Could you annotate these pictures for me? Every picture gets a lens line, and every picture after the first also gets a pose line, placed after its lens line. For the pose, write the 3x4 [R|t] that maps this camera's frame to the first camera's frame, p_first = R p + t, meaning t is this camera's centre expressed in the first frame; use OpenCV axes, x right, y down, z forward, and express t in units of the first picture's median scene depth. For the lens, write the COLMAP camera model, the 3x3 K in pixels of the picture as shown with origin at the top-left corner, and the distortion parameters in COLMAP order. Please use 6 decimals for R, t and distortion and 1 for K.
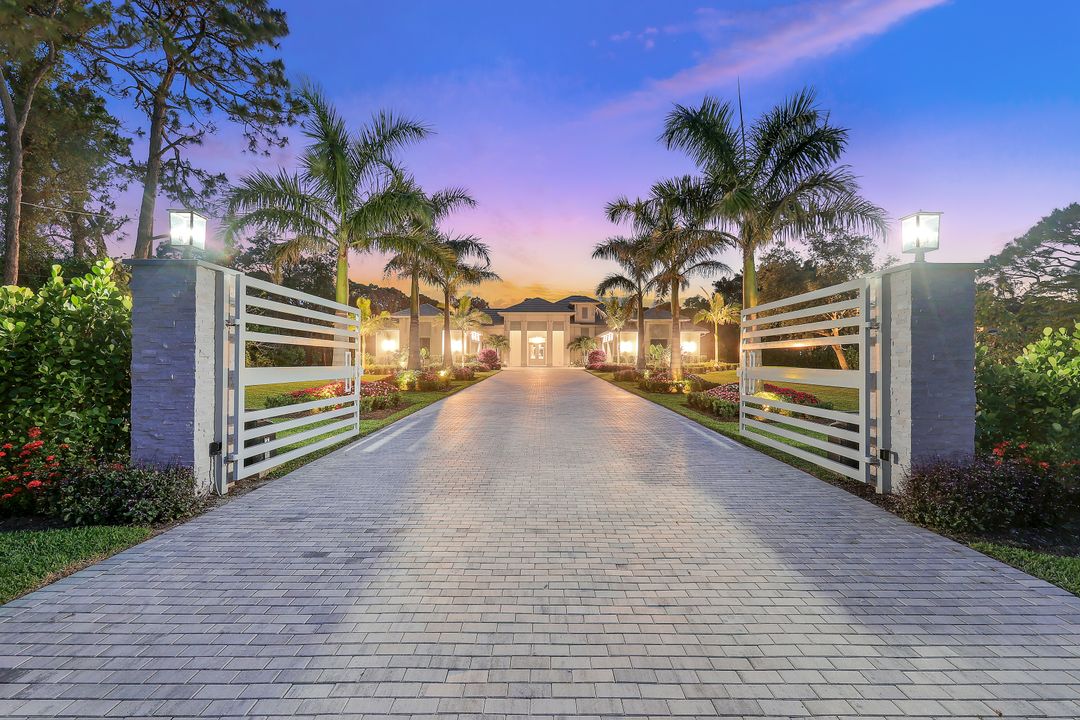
lens RADIAL K [[477.7, 0, 540.0], [0, 477.7, 360.0], [0, 0, 1]] dist [-0.002341, -0.000255]
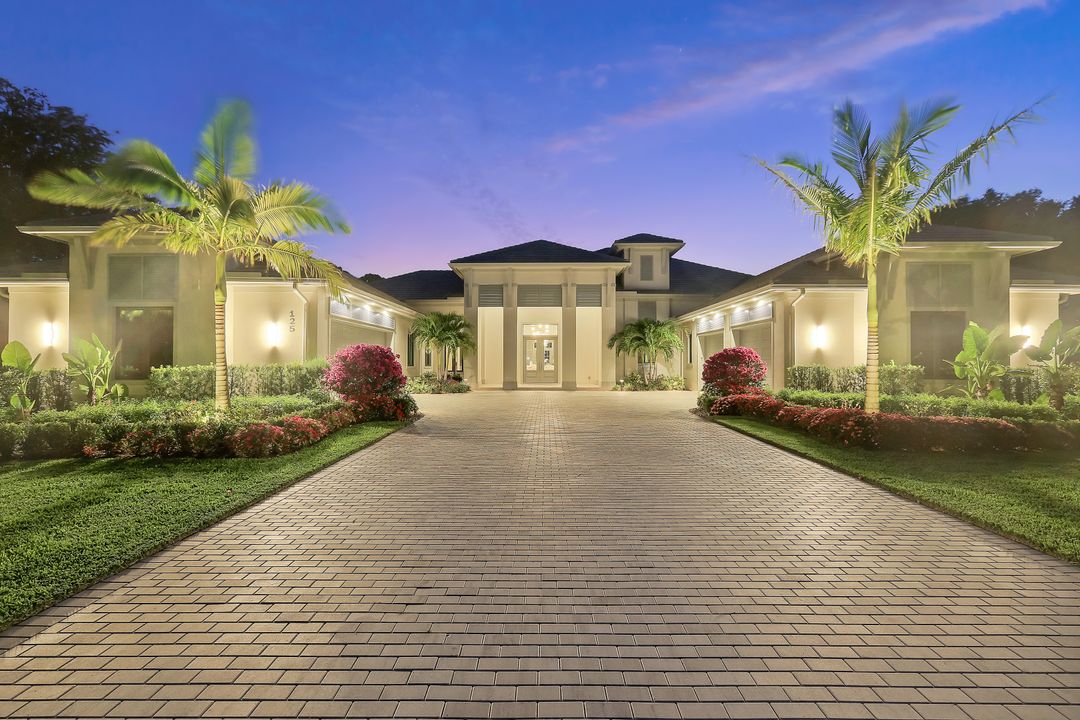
lens RADIAL K [[477.7, 0, 540.0], [0, 477.7, 360.0], [0, 0, 1]] dist [-0.002341, -0.000255]
pose [[0.999969, -0.006136, -0.004948, -0.004525], [0.006086, 0.999931, -0.010090, -0.008755], [0.005010, 0.010060, 0.999937, 0.565460]]
